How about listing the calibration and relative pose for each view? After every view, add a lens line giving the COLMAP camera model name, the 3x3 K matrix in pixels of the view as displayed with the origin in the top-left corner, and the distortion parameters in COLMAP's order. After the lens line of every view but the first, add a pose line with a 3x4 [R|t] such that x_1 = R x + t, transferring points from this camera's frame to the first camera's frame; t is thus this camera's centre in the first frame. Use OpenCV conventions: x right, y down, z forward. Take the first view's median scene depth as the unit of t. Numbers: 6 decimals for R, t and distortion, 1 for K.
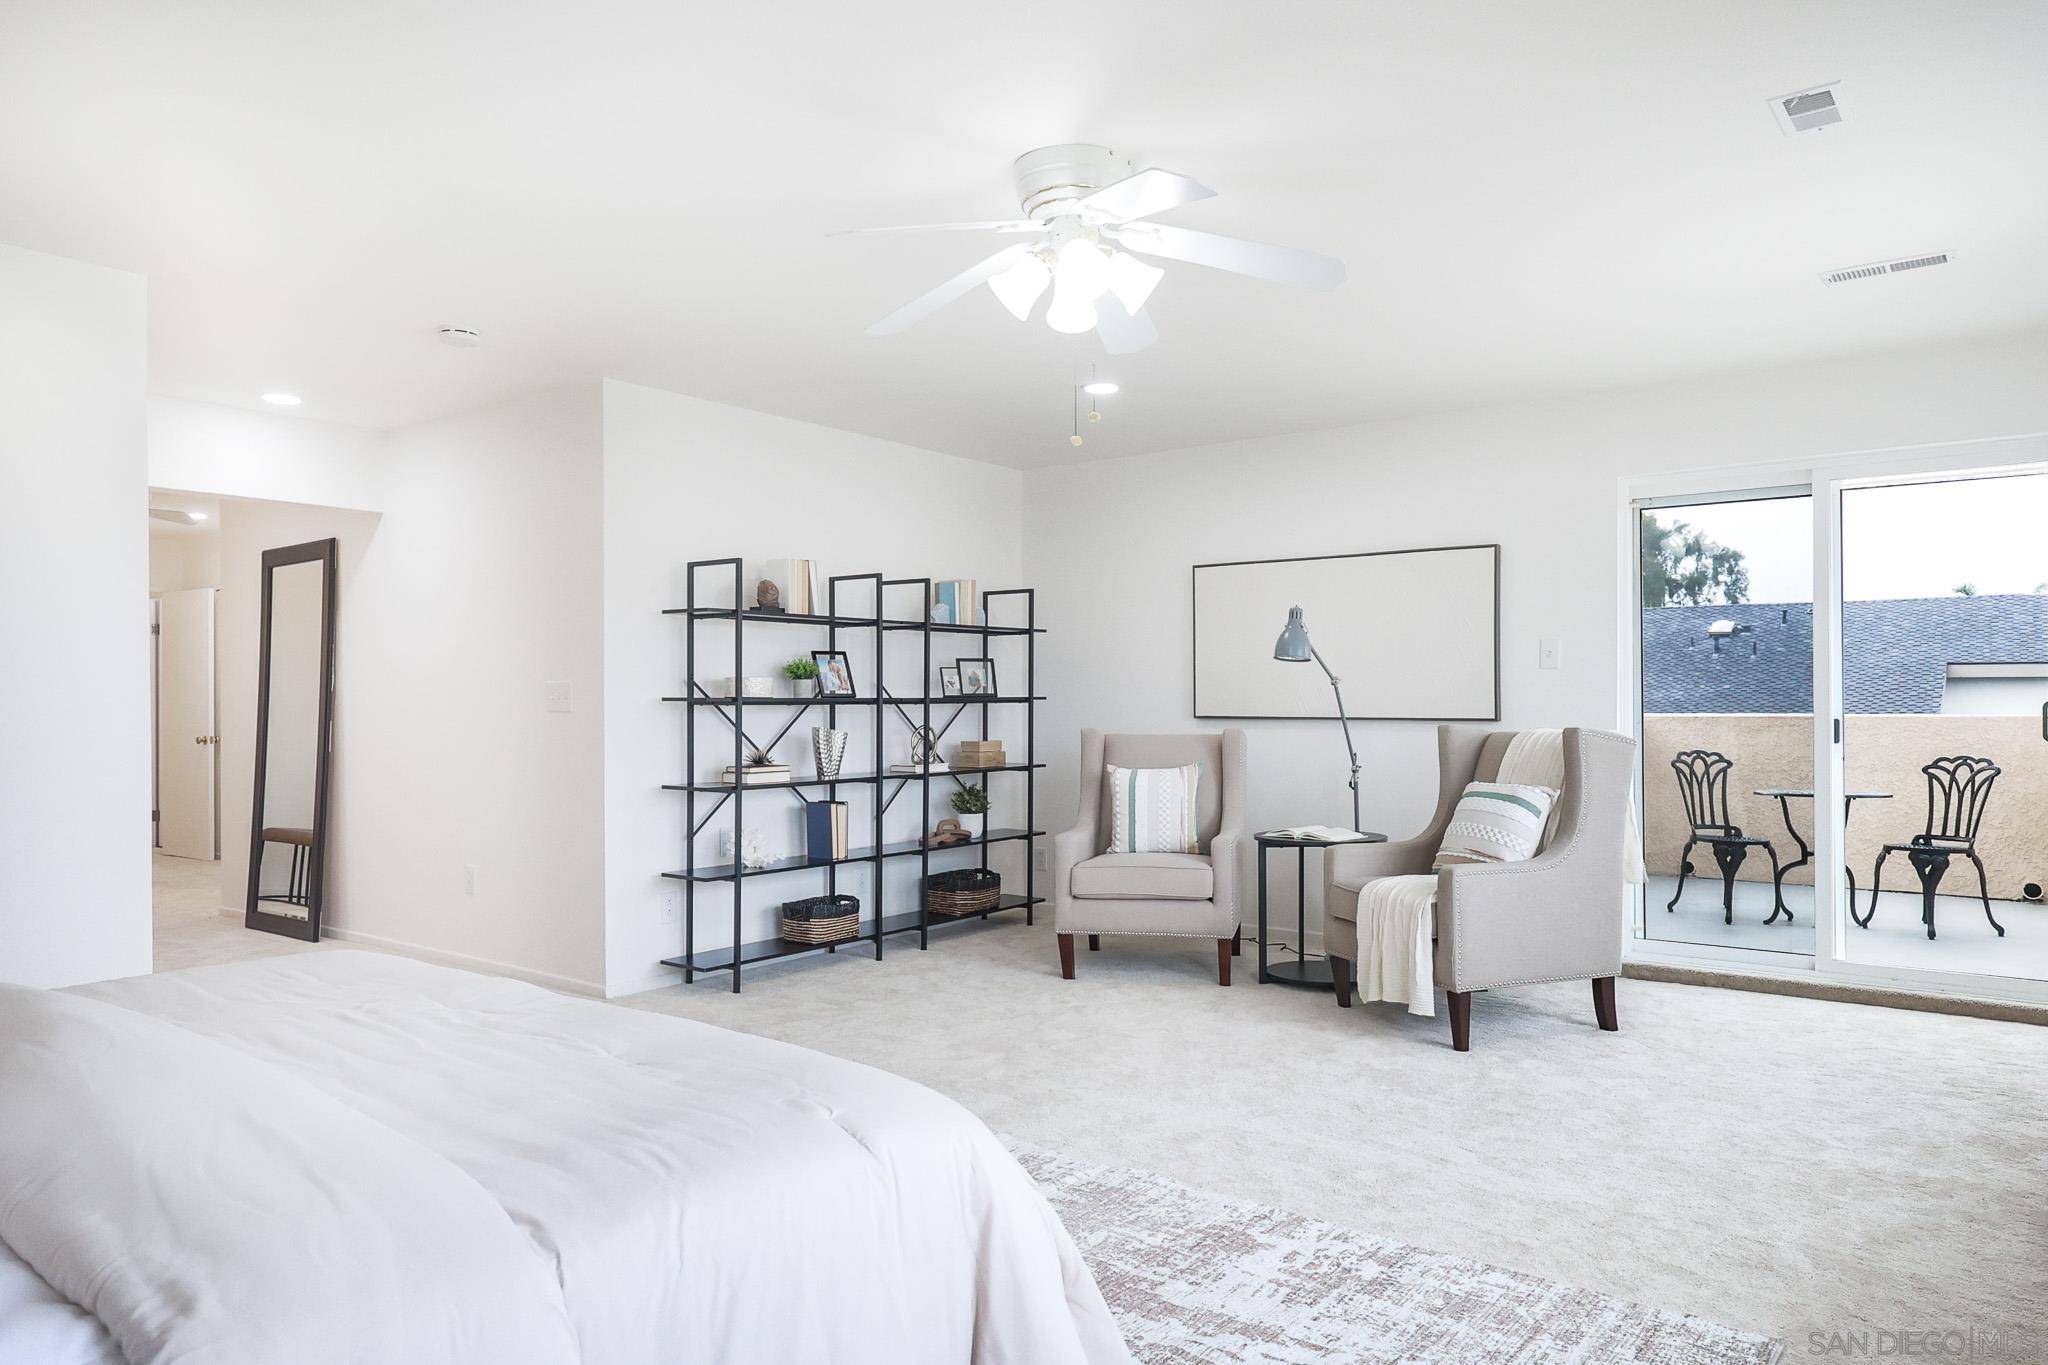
lens RADIAL K [[1334.9, 0, 1010.6], [0, 1334.9, 686.4], [0, 0, 1]] dist [0.003911, 0.008592]
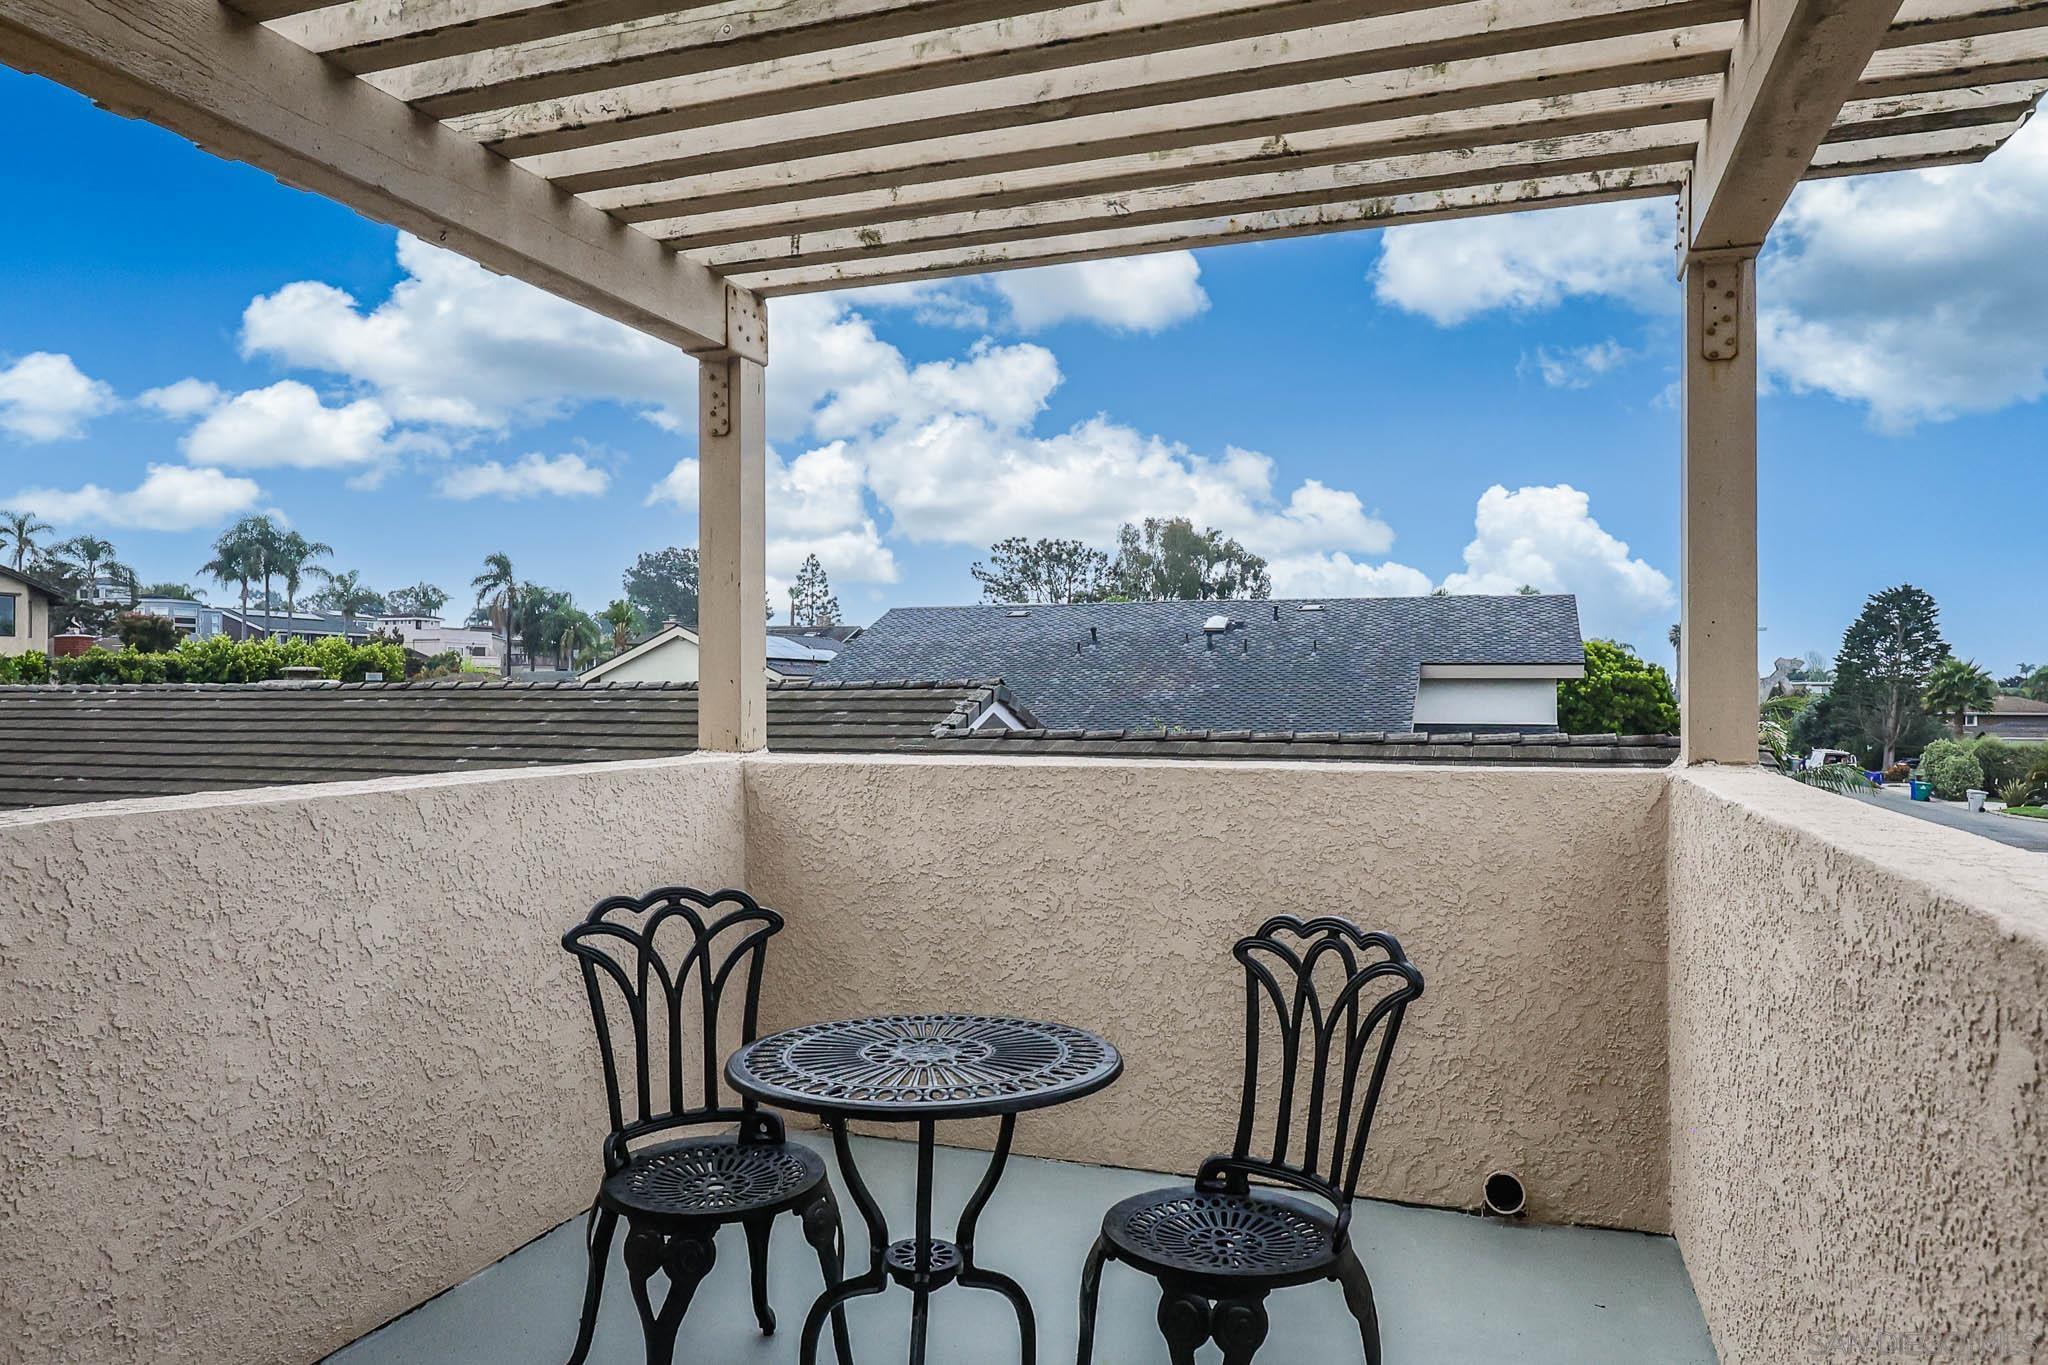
lens RADIAL K [[1334.9, 0, 1017.1], [0, 1334.9, 685.0], [0, 0, 1]] dist [0.003911, 0.008592]
pose [[0.952832, 0.004574, 0.303465, 0.494113], [-0.004989, 0.999987, 0.000592, -0.003916], [-0.303458, -0.002078, 0.952843, 0.654478]]
